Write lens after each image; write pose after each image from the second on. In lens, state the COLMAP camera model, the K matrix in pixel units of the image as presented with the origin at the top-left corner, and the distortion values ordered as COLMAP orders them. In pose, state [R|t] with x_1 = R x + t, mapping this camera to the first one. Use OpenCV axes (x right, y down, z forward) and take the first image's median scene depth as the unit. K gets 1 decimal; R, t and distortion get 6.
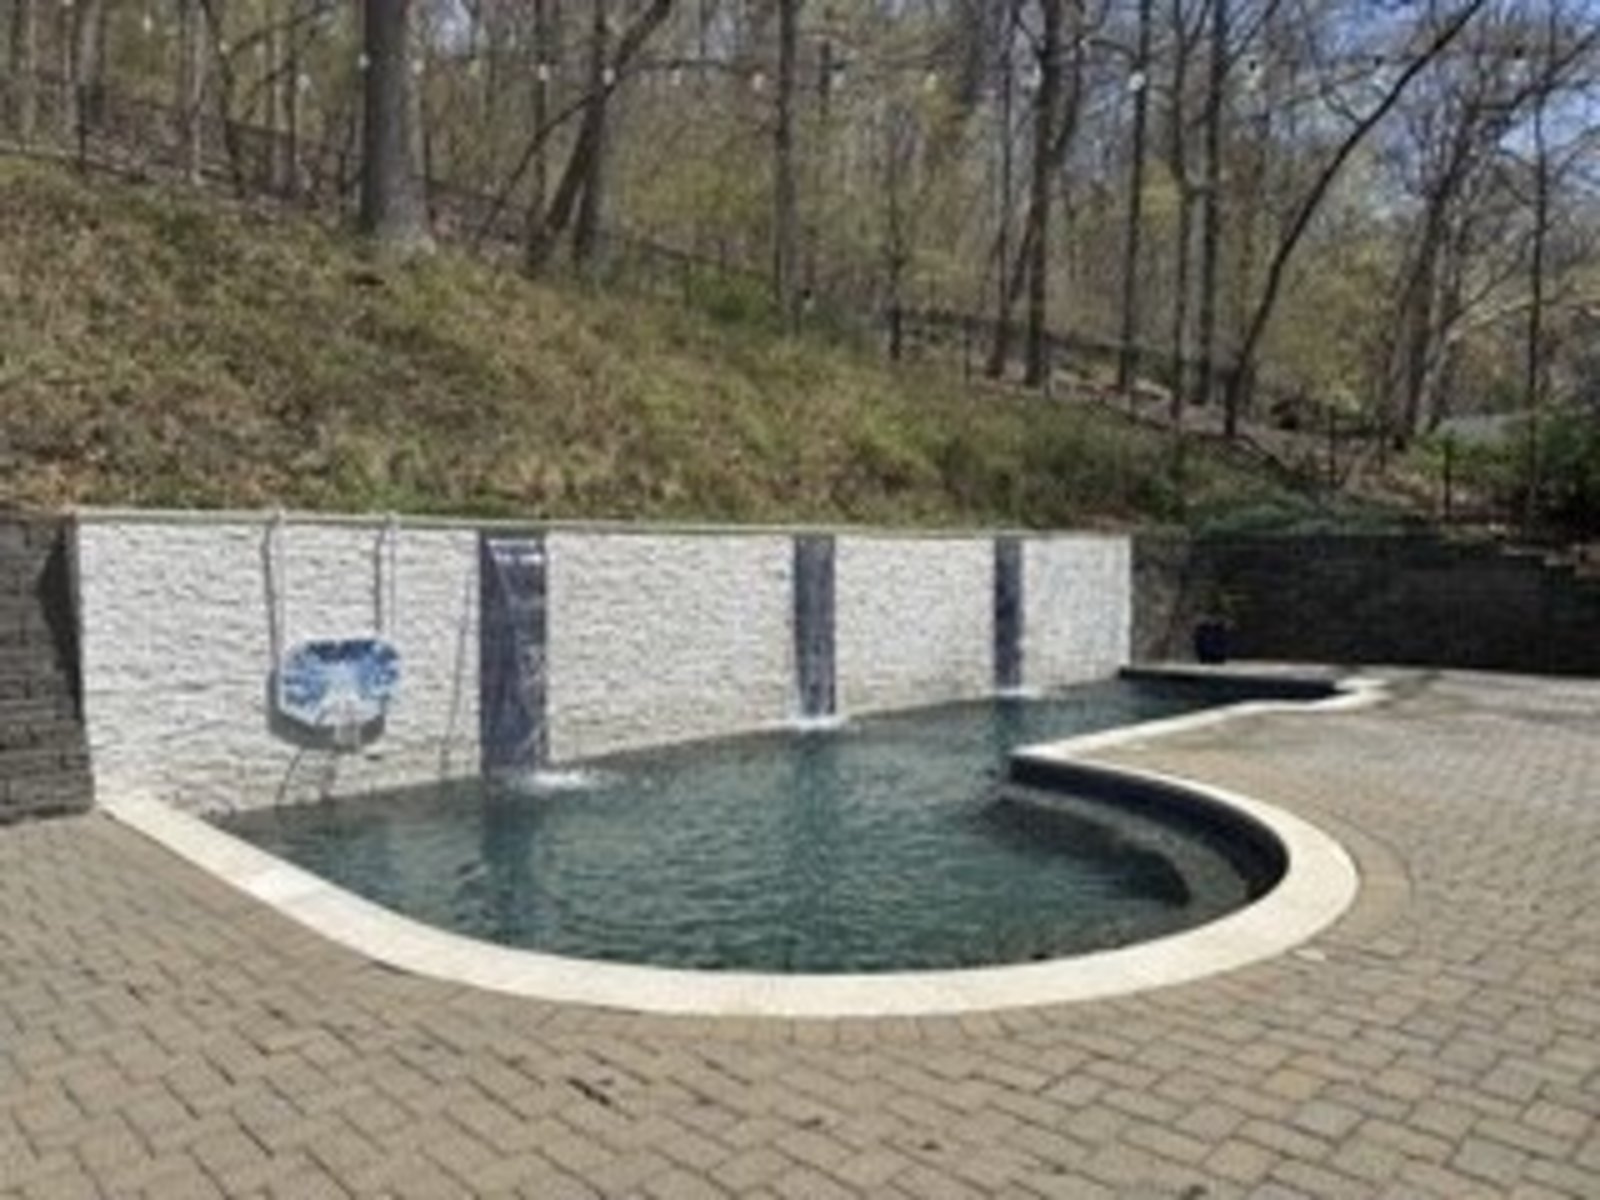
lens RADIAL K [[1118.6, 0, 792.7], [0, 1118.6, 588.5], [0, 0, 1]] dist [0.073878, -0.071653]
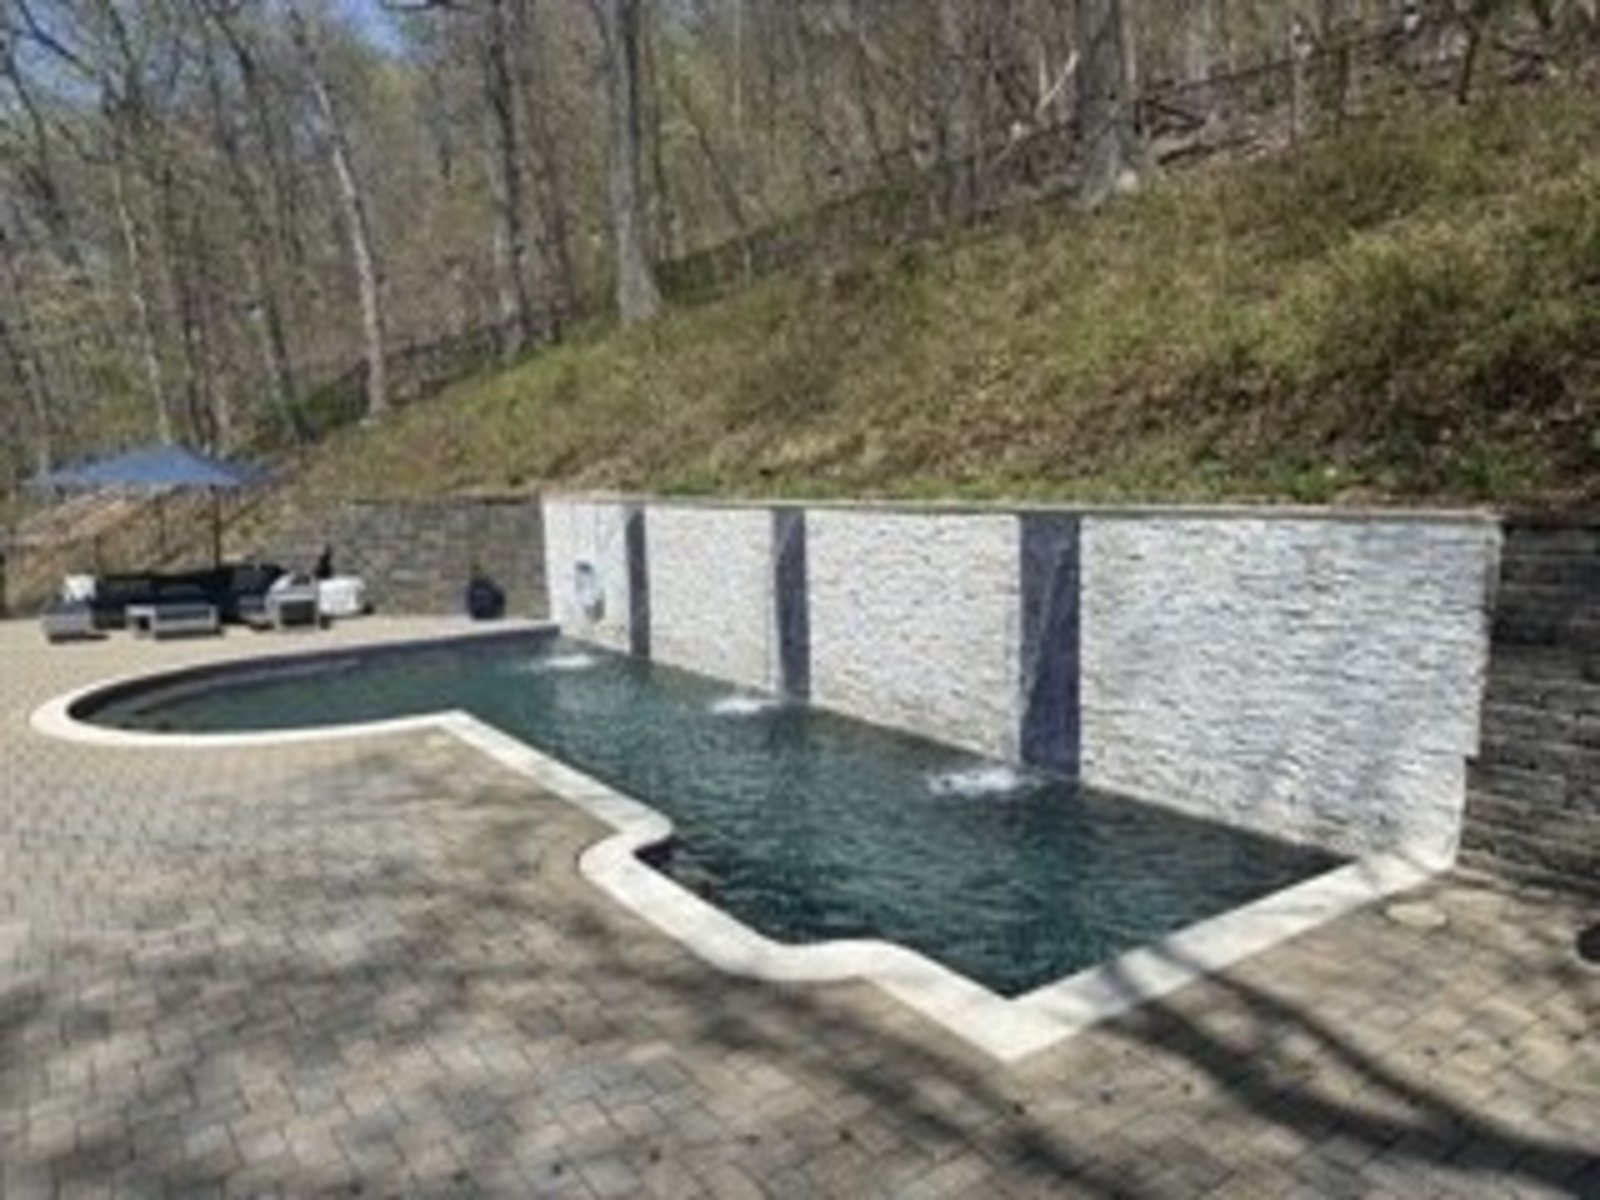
lens RADIAL K [[1118.6, 0, 792.7], [0, 1118.6, 588.5], [0, 0, 1]] dist [0.073878, -0.071653]
pose [[-0.178441, 0.118218, -0.976823, 1.129336], [0.001389, 0.992785, 0.119896, -0.110238], [0.983950, 0.020037, -0.177317, 1.370577]]
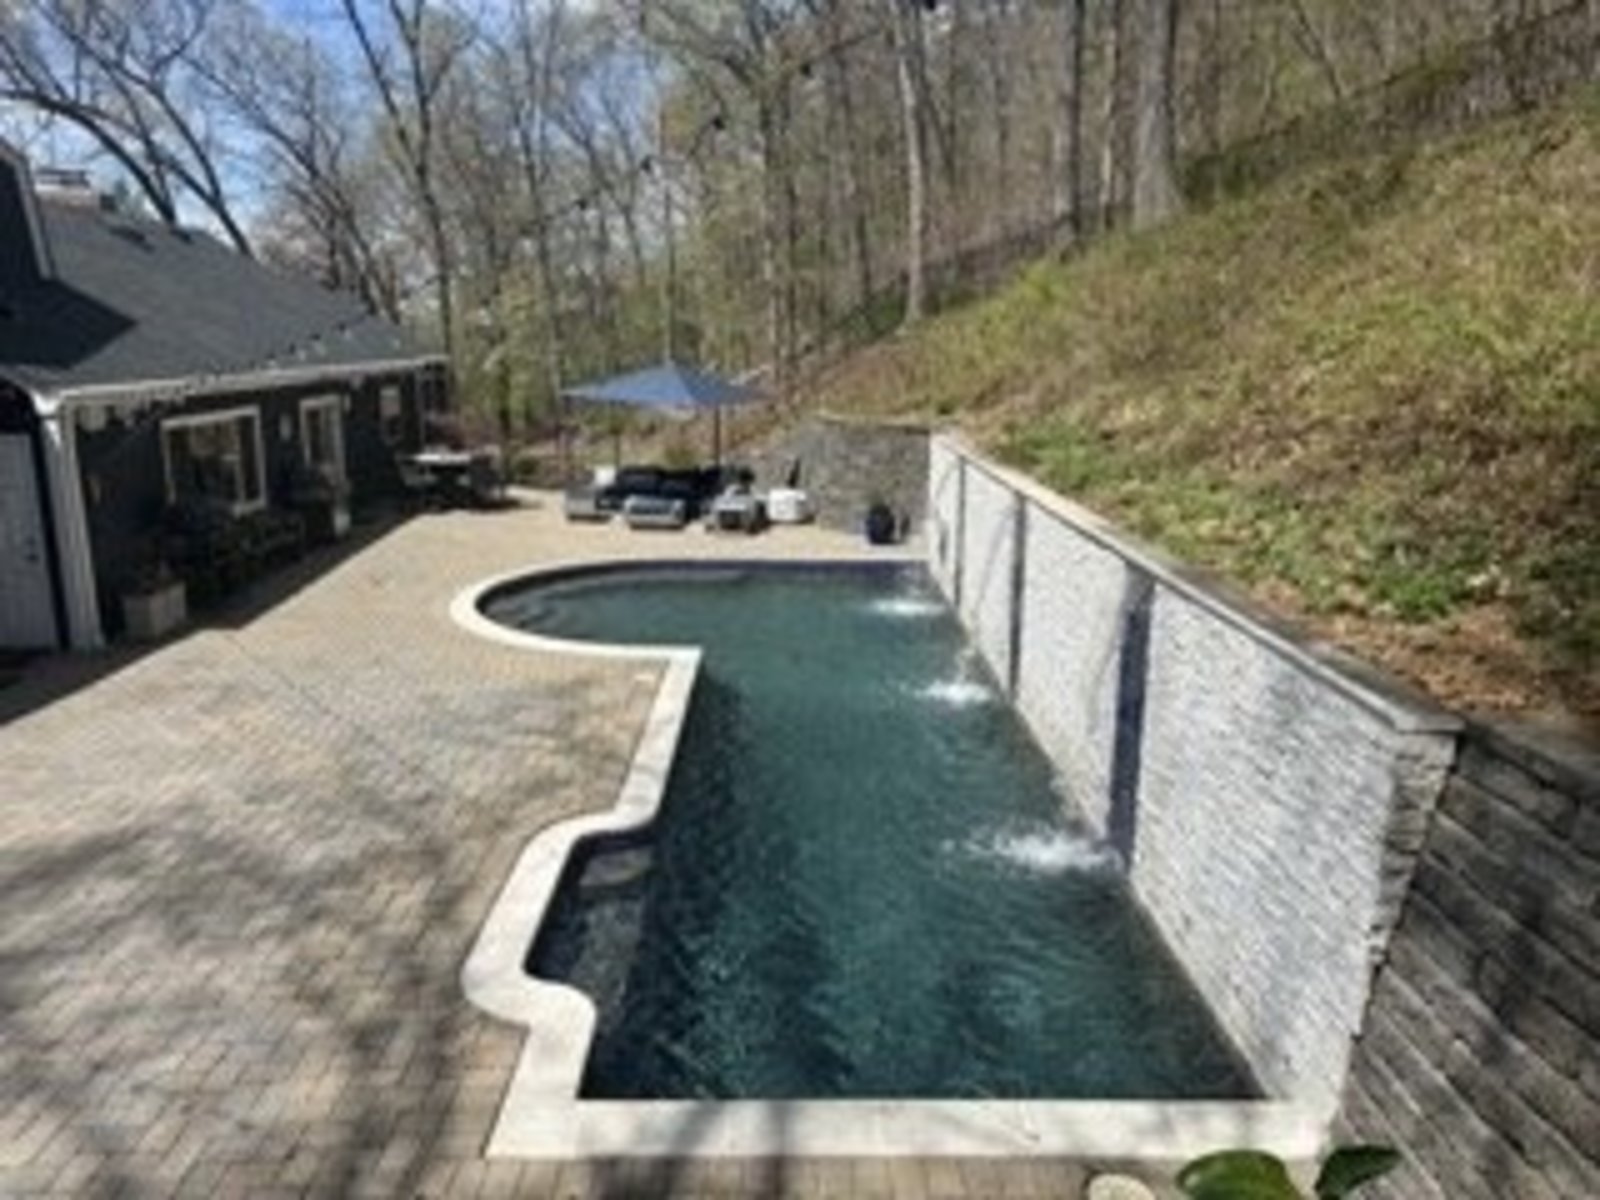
lens RADIAL K [[1118.6, 0, 792.7], [0, 1118.6, 588.5], [0, 0, 1]] dist [0.073878, -0.071653]
pose [[-0.697226, 0.154413, -0.700023, 0.919152], [-0.024365, 0.970856, 0.238422, -0.216774], [0.716437, 0.183290, -0.673144, 1.732593]]
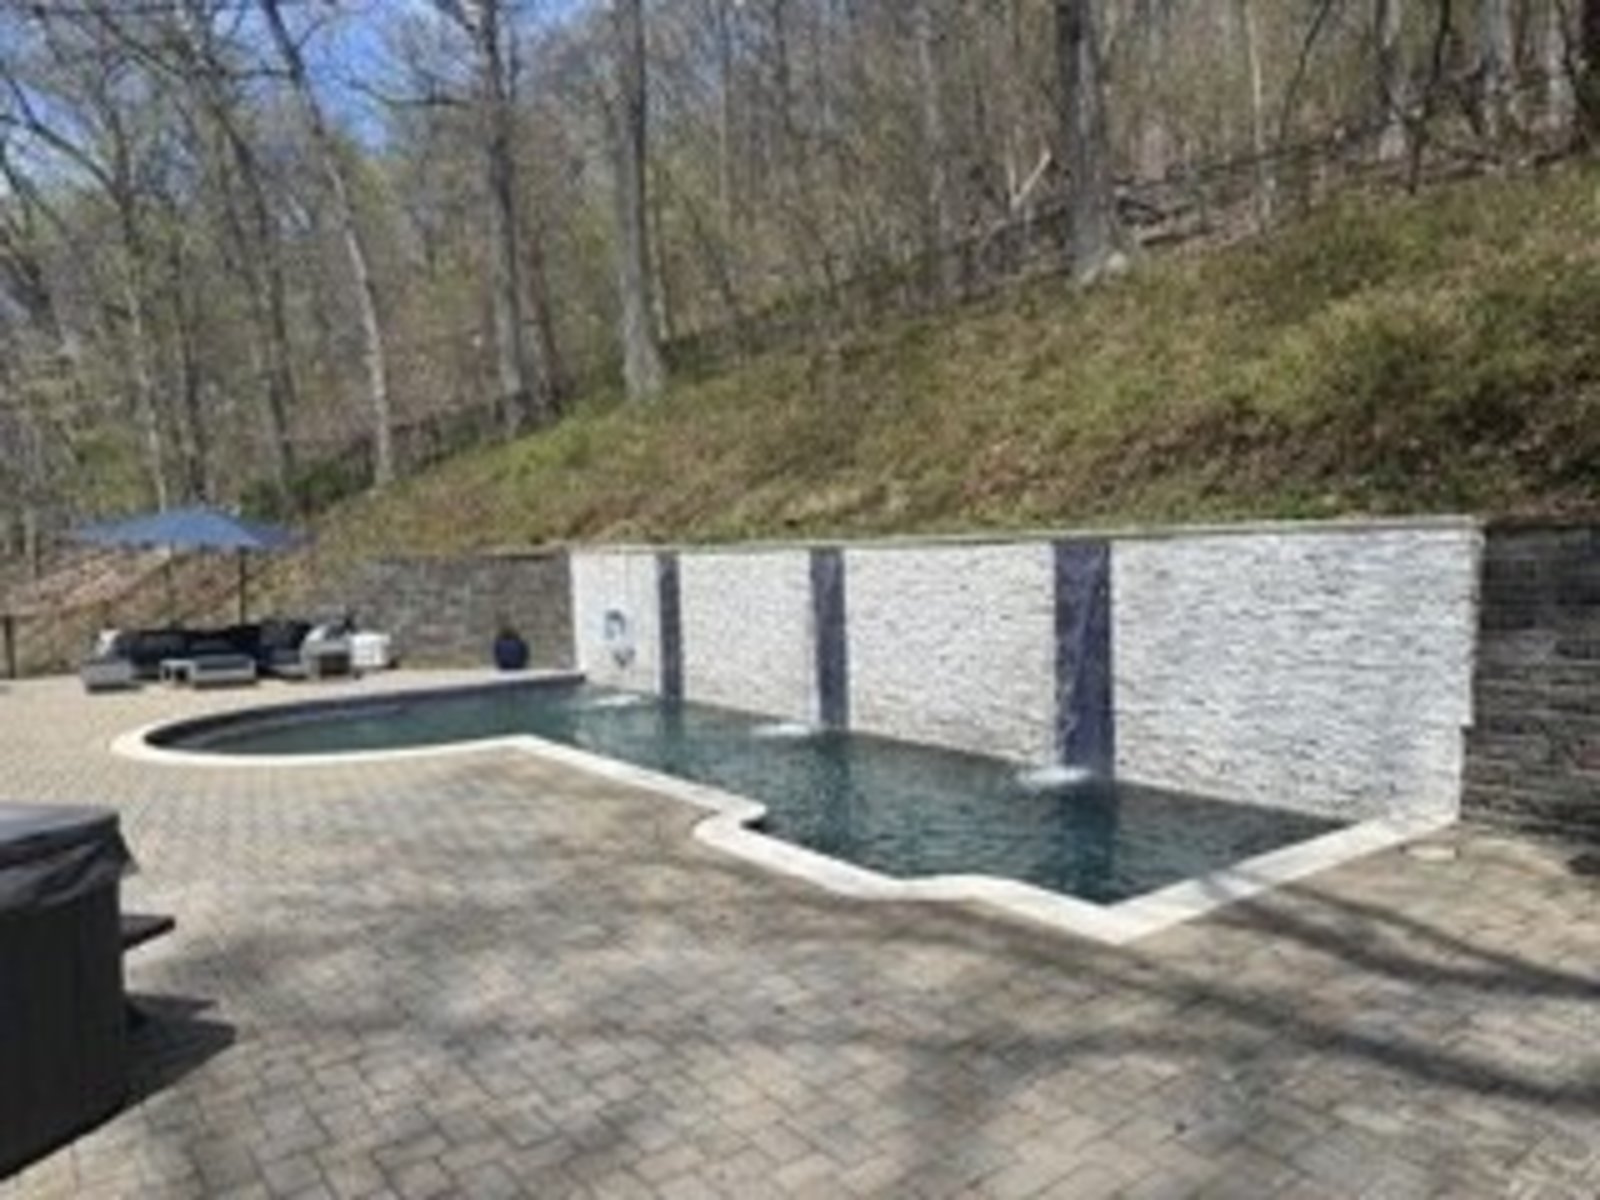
lens RADIAL K [[1113.9, 0, 800.0], [0, 1113.9, 600.0], [0, 0, 1]] dist [0.078608, -0.079042]
pose [[-0.138553, 0.056189, -0.988760, 1.236157], [0.003188, 0.998409, 0.056291, -0.068193], [0.990350, 0.004647, -0.138512, 1.305878]]
